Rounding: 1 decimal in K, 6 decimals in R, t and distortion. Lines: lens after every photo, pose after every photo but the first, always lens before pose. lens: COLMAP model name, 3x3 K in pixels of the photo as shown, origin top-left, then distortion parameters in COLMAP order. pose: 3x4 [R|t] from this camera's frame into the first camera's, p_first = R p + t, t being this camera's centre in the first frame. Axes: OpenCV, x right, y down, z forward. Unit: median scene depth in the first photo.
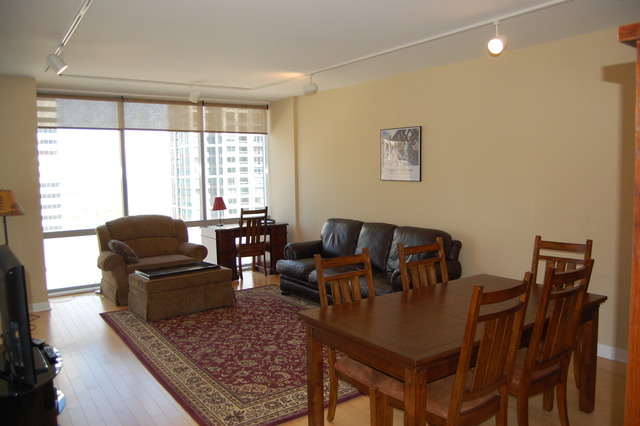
lens RADIAL K [[509.1, 0, 320.0], [0, 509.1, 213.8], [0, 0, 1]] dist [-0.041055, -0.001840]
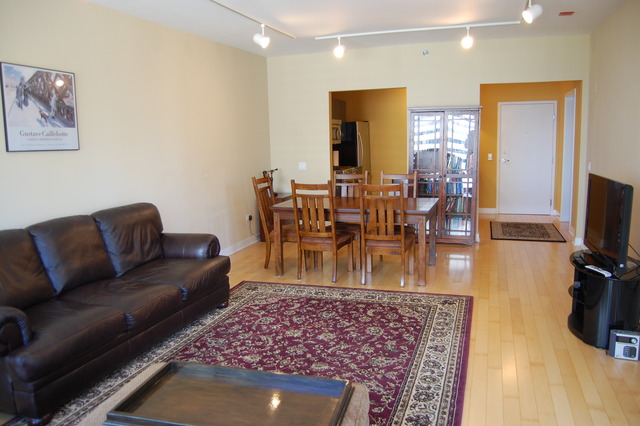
lens RADIAL K [[509.1, 0, 320.4], [0, 509.1, 212.8], [0, 0, 1]] dist [-0.041055, -0.001840]
pose [[-0.609056, -0.080535, 0.789028, -0.783129], [0.100860, 0.978890, 0.177769, -0.091623], [-0.786688, 0.187852, -0.588076, 1.551470]]
